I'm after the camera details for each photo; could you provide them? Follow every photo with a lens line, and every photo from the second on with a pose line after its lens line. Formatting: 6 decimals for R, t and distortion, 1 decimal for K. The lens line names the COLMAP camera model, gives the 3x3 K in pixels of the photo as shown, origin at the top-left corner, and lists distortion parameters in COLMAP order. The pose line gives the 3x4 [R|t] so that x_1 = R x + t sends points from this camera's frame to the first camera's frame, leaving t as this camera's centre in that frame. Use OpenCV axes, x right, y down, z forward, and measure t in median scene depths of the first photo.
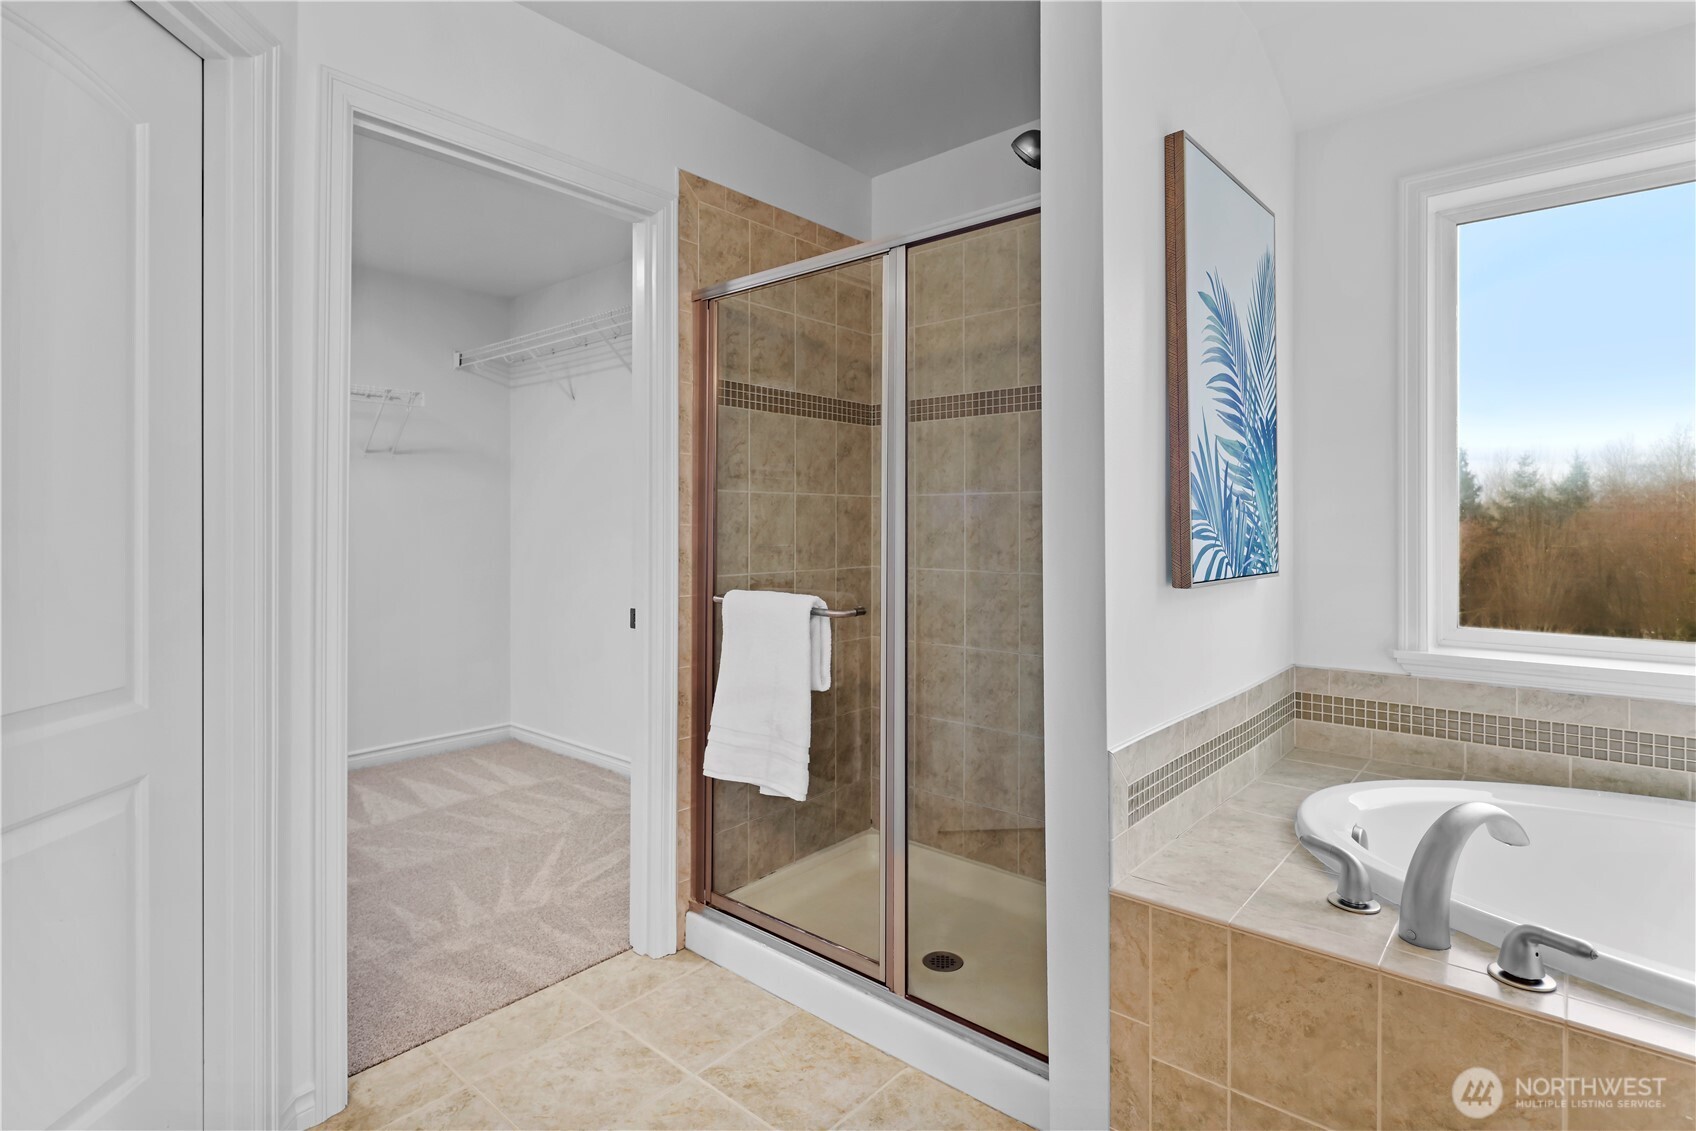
lens RADIAL K [[835.7, 0, 842.1], [0, 835.7, 553.5], [0, 0, 1]] dist [0.002981, -0.005490]
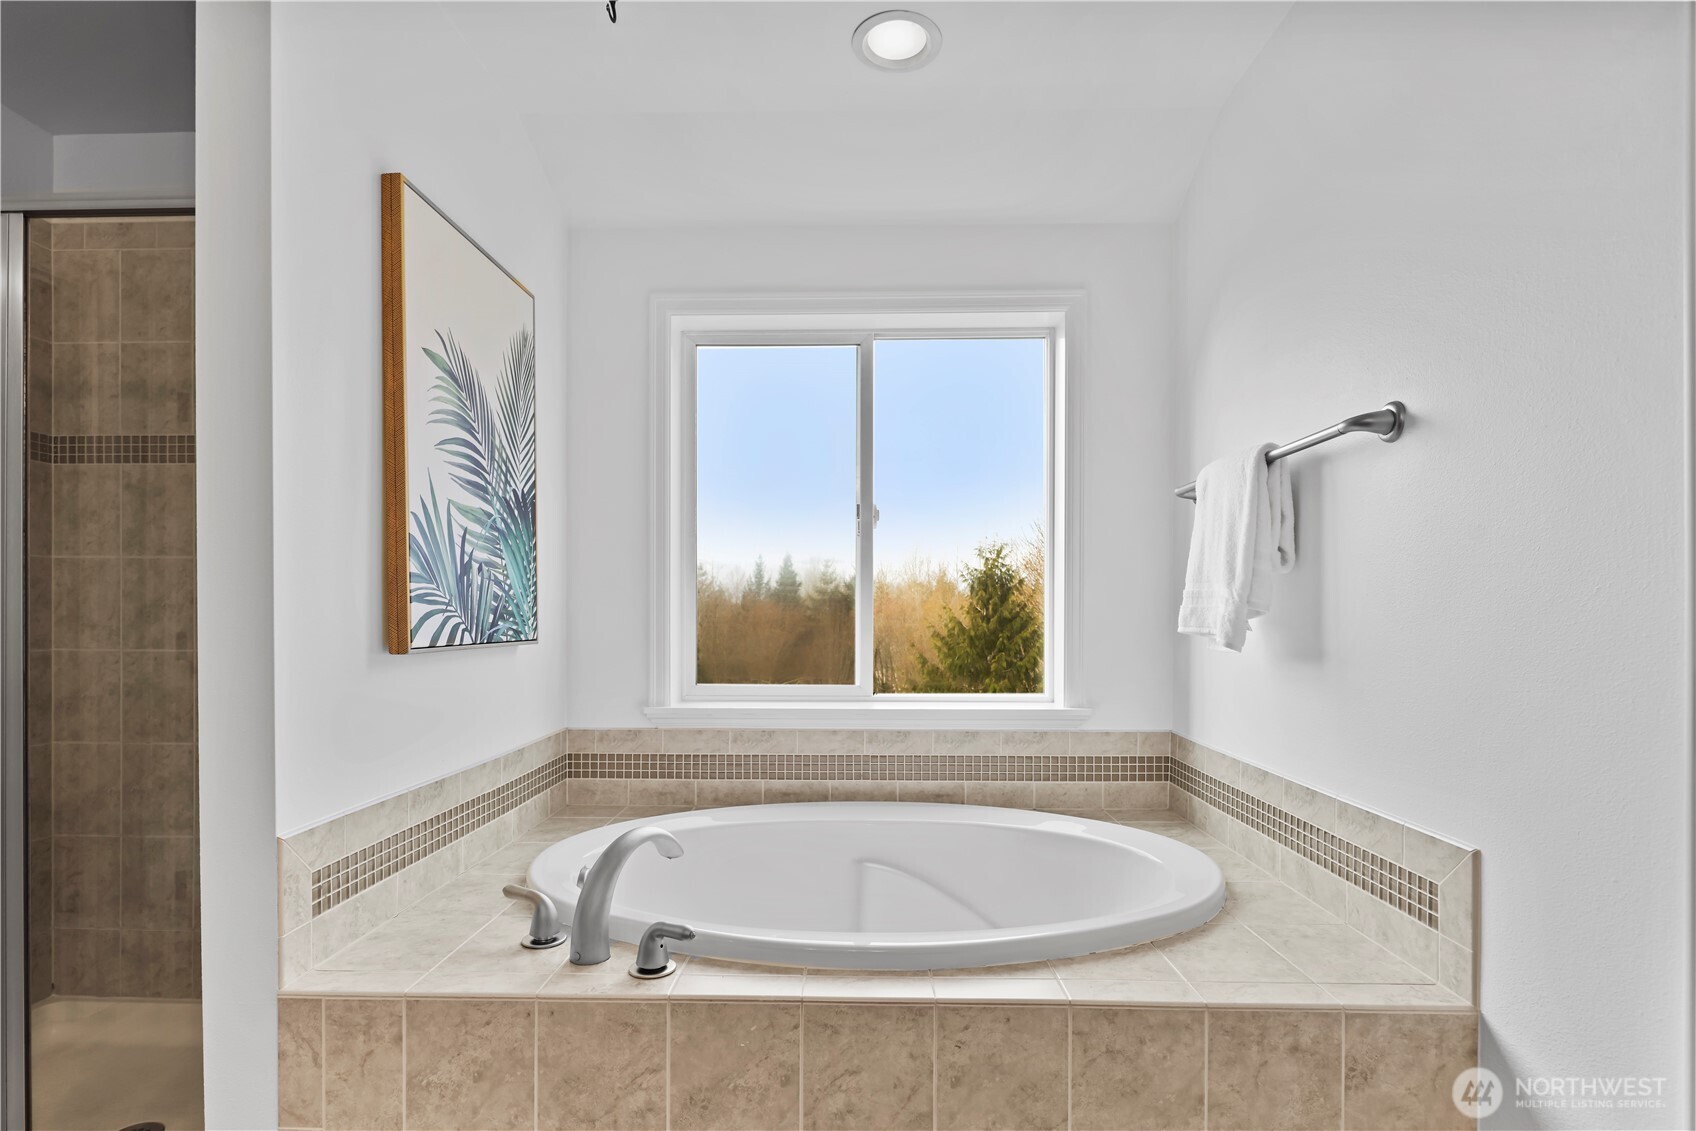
lens RADIAL K [[821.9, 0, 847.3], [0, 821.9, 649.4], [0, 0, 1]] dist [-0.002491, -0.001611]
pose [[0.769651, -0.025578, 0.637952, 0.185193], [0.020304, 0.999672, 0.015586, 0.029012], [-0.638142, 0.000957, 0.769918, -0.039865]]
